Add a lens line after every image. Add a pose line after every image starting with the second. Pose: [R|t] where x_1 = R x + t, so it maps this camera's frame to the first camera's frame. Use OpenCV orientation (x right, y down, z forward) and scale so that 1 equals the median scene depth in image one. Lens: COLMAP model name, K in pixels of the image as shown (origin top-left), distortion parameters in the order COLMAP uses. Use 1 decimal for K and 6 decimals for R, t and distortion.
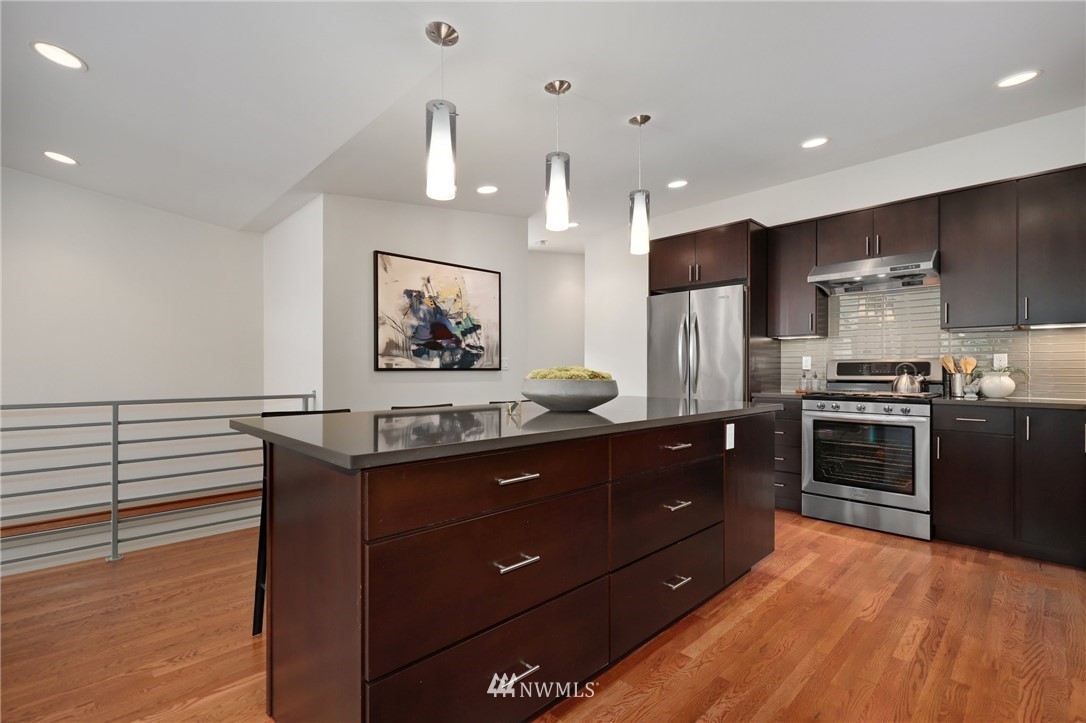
lens RADIAL K [[494.1, 0, 543.0], [0, 494.1, 366.0], [0, 0, 1]] dist [-0.003012, 0.001815]
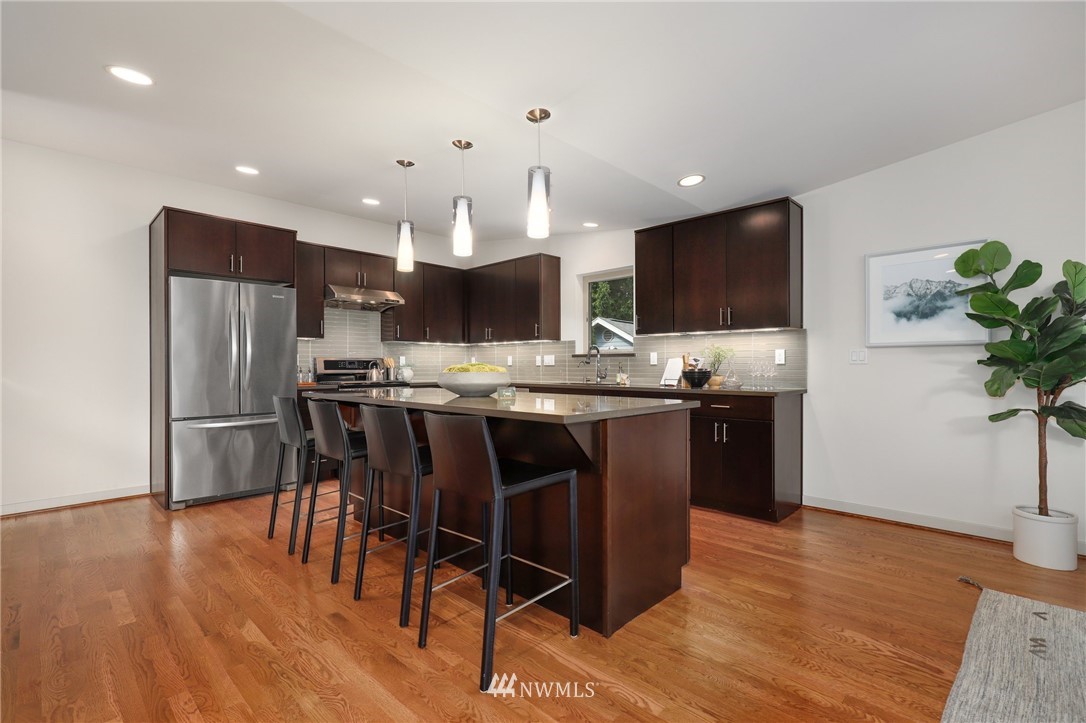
lens RADIAL K [[494.1, 0, 545.2], [0, 494.1, 365.1], [0, 0, 1]] dist [-0.003012, 0.001815]
pose [[-0.032226, 0.002432, 0.999478, -0.765600], [-0.005835, 0.999980, -0.002621, 0.007133], [-0.999464, -0.005916, -0.032211, 0.502779]]
